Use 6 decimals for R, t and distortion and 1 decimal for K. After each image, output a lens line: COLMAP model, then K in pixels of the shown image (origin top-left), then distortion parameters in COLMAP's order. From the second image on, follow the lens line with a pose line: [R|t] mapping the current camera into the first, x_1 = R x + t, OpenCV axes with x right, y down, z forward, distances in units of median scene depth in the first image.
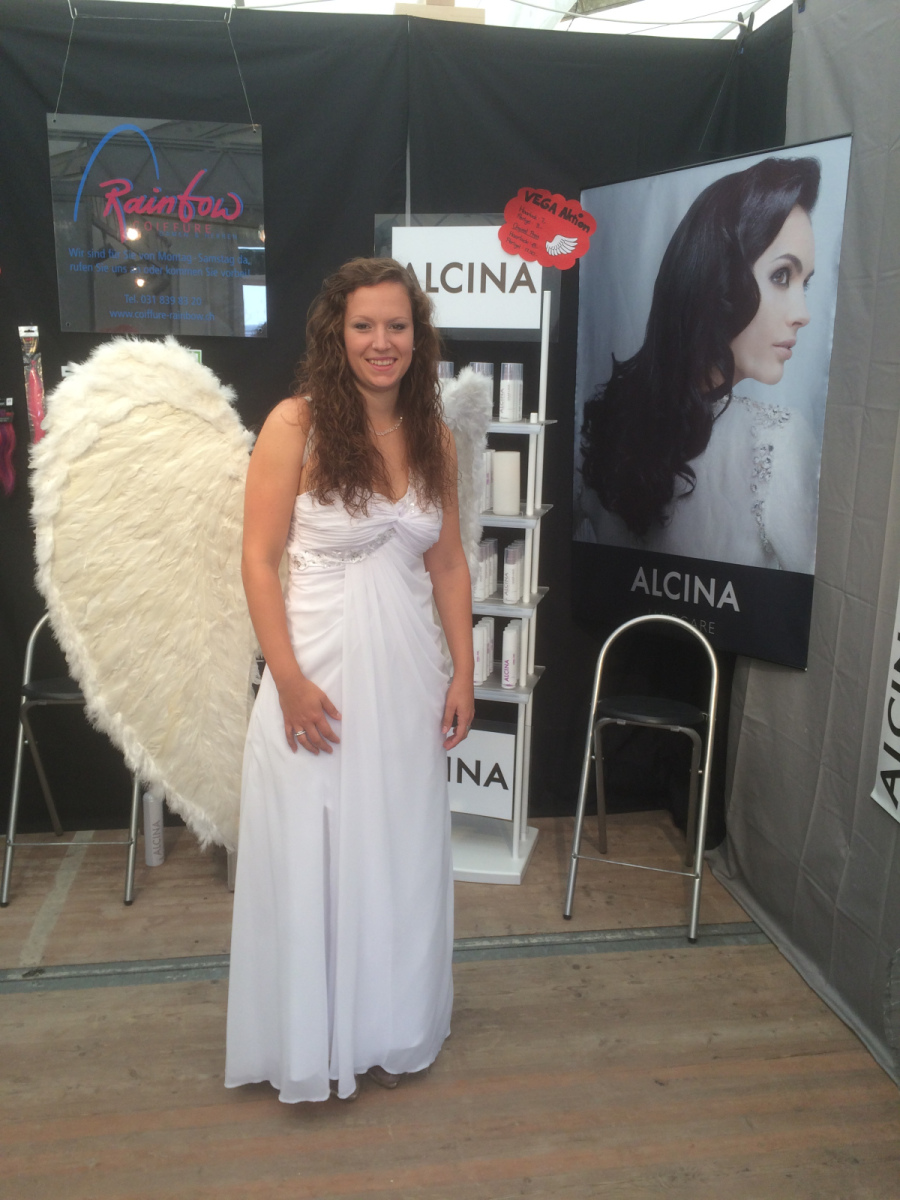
lens RADIAL K [[1022.9, 0, 451.7], [0, 1022.9, 597.9], [0, 0, 1]] dist [0.092164, -0.134314]
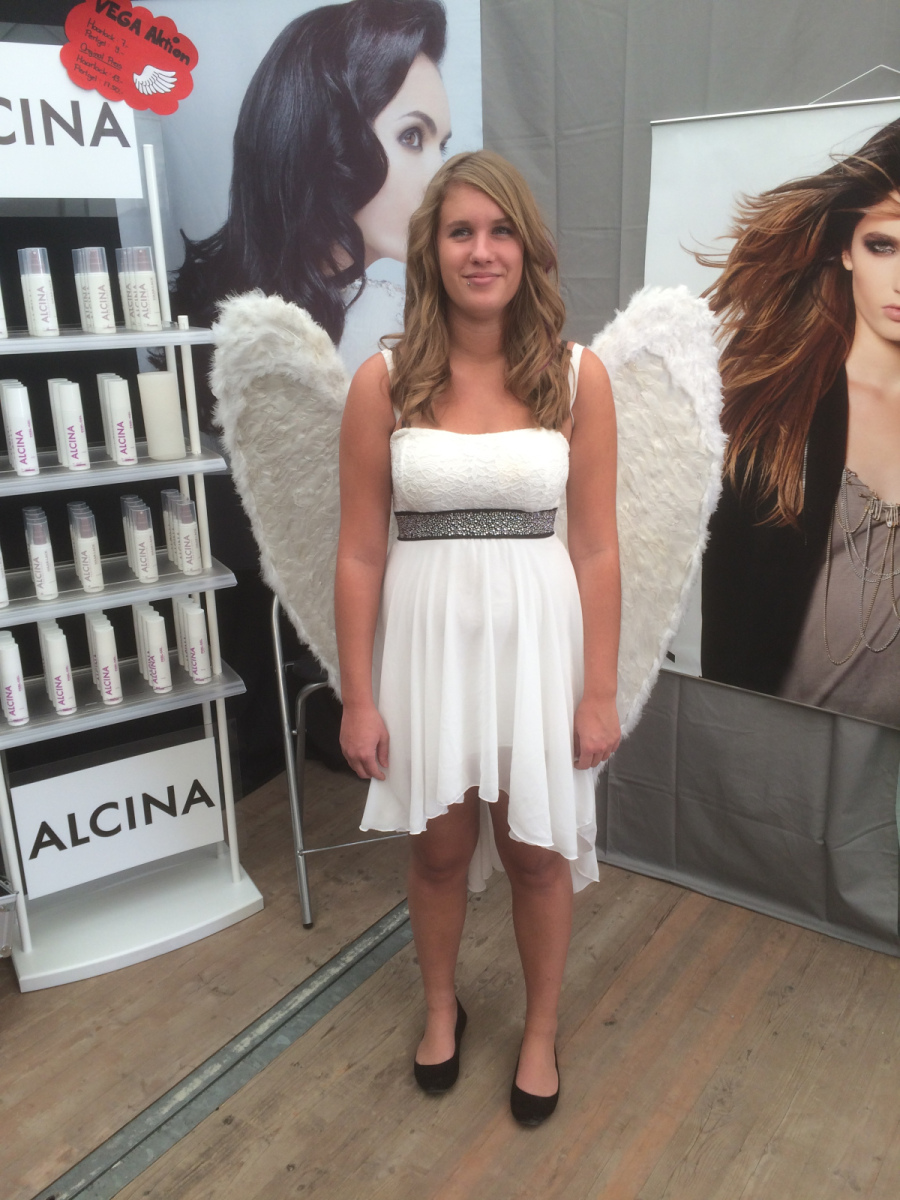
lens RADIAL K [[1022.9, 0, 442.7], [0, 1022.9, 595.3], [0, 0, 1]] dist [0.092164, -0.134314]
pose [[0.691296, -0.262487, 0.673209, -0.345253], [0.197385, 0.964849, 0.173511, -0.078667], [-0.695089, 0.012934, 0.718807, 0.338694]]
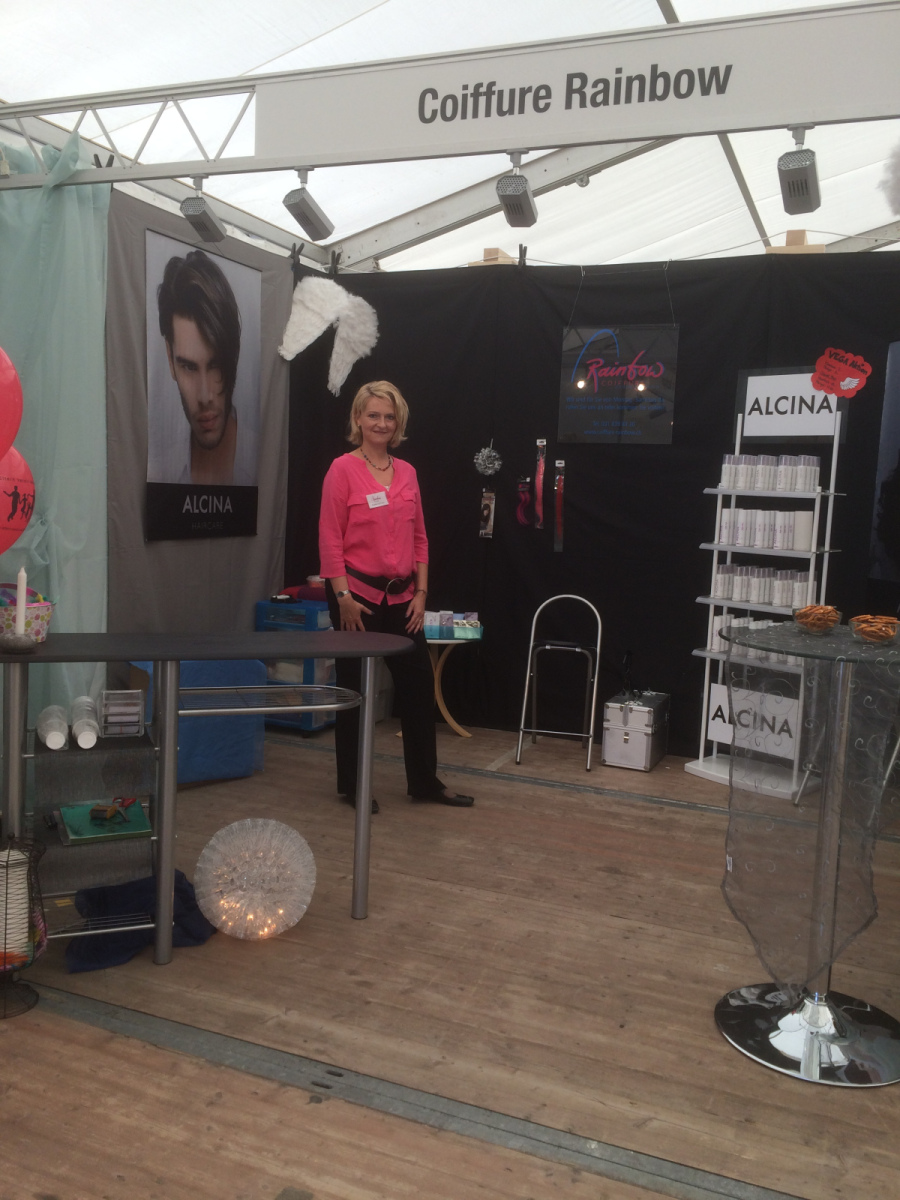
lens RADIAL K [[1022.9, 0, 446.9], [0, 1022.9, 597.4], [0, 0, 1]] dist [0.092164, -0.134314]
pose [[0.856710, 0.072766, -0.510640, 0.414155], [-0.139417, 0.985817, -0.093424, 0.216062], [0.496599, 0.151229, 0.854704, -0.614588]]
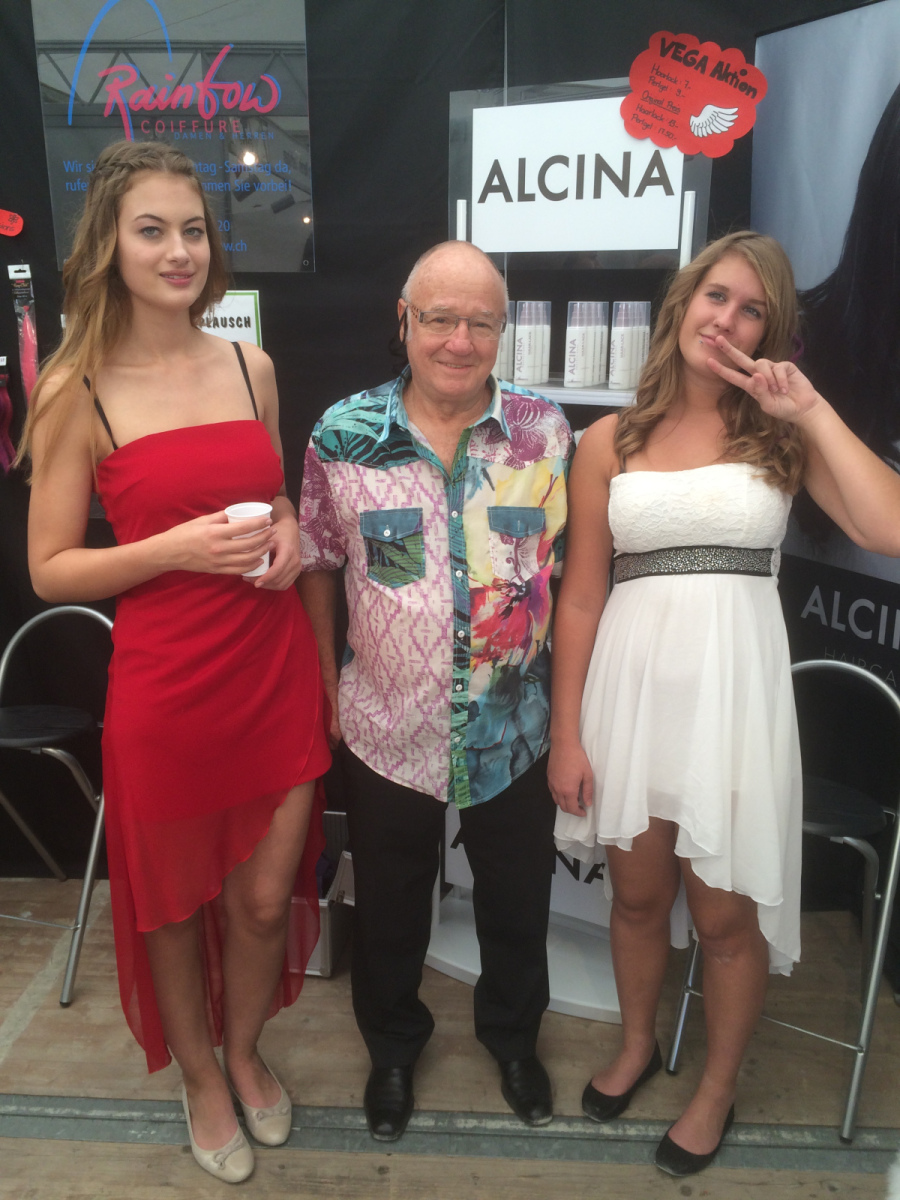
lens RADIAL K [[1022.9, 0, 461.3], [0, 1022.9, 595.6], [0, 0, 1]] dist [0.092164, -0.134314]
pose [[0.981831, 0.035830, -0.186347, 0.082952], [-0.025328, 0.997970, 0.058437, -0.070292], [0.188062, -0.052655, 0.980745, 0.296082]]
